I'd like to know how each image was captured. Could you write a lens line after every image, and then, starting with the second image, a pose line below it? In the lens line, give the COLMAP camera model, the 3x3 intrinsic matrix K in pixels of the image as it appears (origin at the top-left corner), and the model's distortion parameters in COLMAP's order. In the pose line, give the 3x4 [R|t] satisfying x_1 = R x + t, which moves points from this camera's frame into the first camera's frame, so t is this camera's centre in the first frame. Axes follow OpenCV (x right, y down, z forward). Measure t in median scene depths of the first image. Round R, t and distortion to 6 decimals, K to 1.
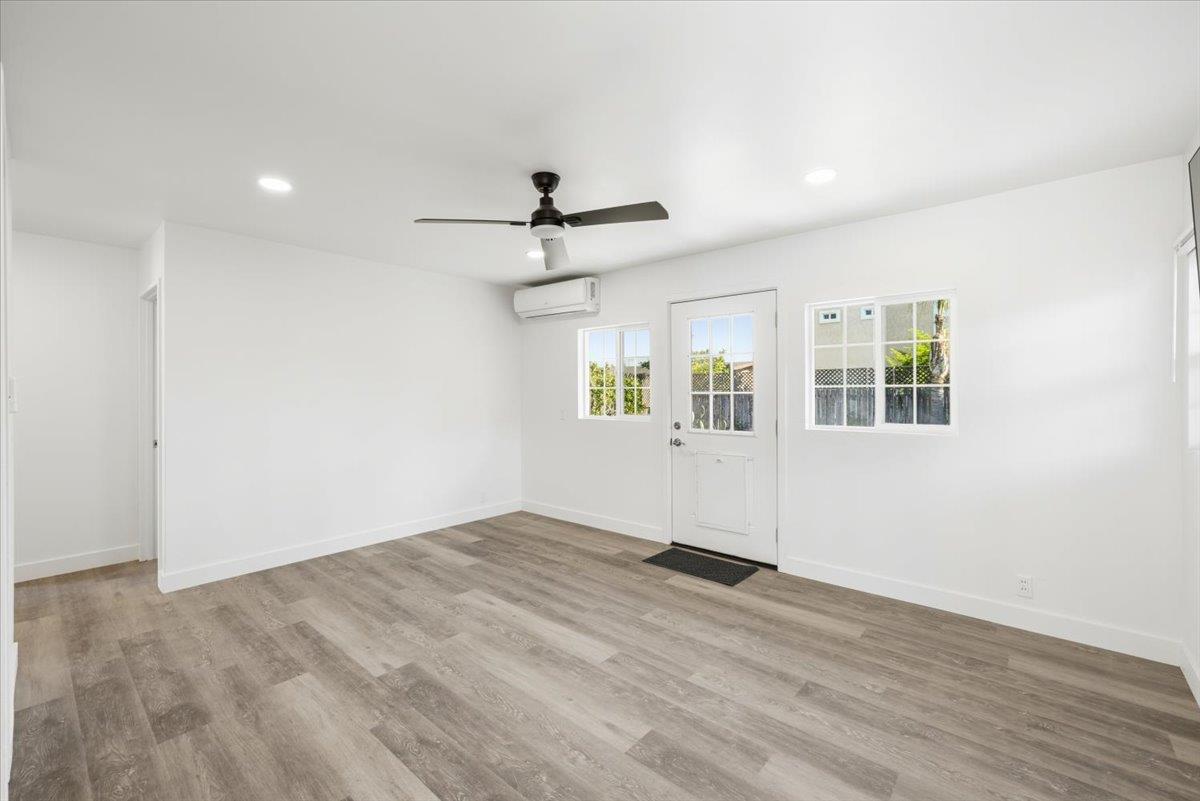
lens RADIAL K [[508.3, 0, 600.0], [0, 508.3, 400.5], [0, 0, 1]] dist [-0.000138, -0.000393]
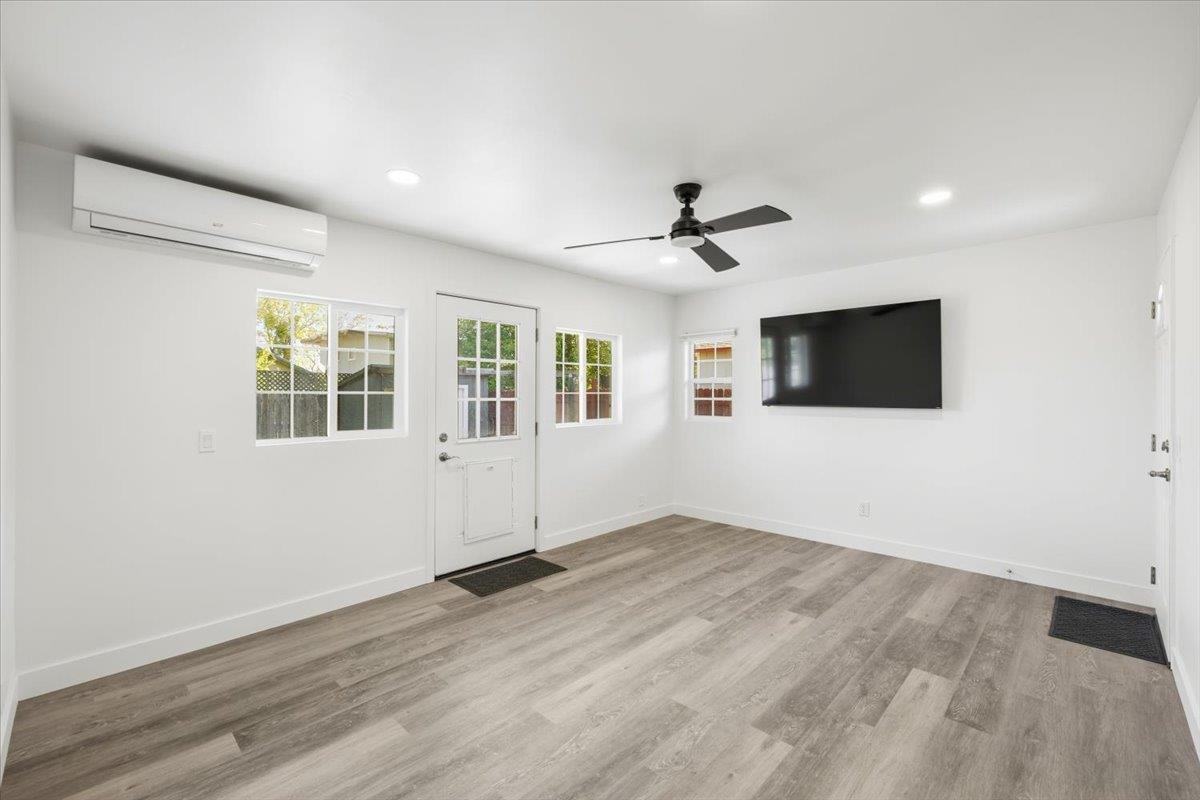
lens RADIAL K [[508.3, 0, 600.0], [0, 508.3, 400.0], [0, 0, 1]] dist [-0.000138, -0.000393]
pose [[0.045474, -0.006850, 0.998942, -0.903985], [0.019584, 0.999790, 0.005965, -0.020259], [-0.998774, 0.019292, 0.045598, 0.897691]]
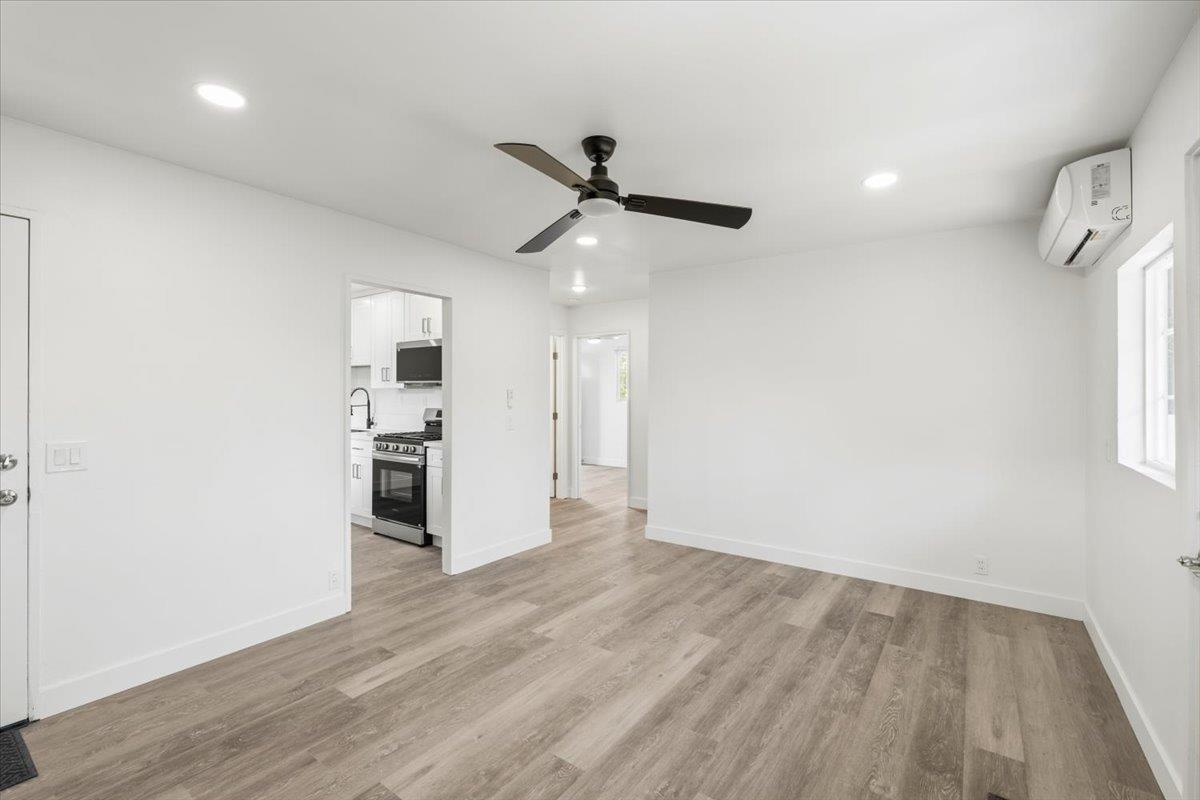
lens RADIAL K [[520.0, 0, 592.6], [0, 520.0, 388.8], [0, 0, 1]] dist [-0.007890, -0.000061]
pose [[0.090537, -0.002733, -0.995889, 0.592294], [-0.021780, 0.999752, -0.004724, -0.030224], [0.995655, 0.022119, 0.090455, 0.724509]]
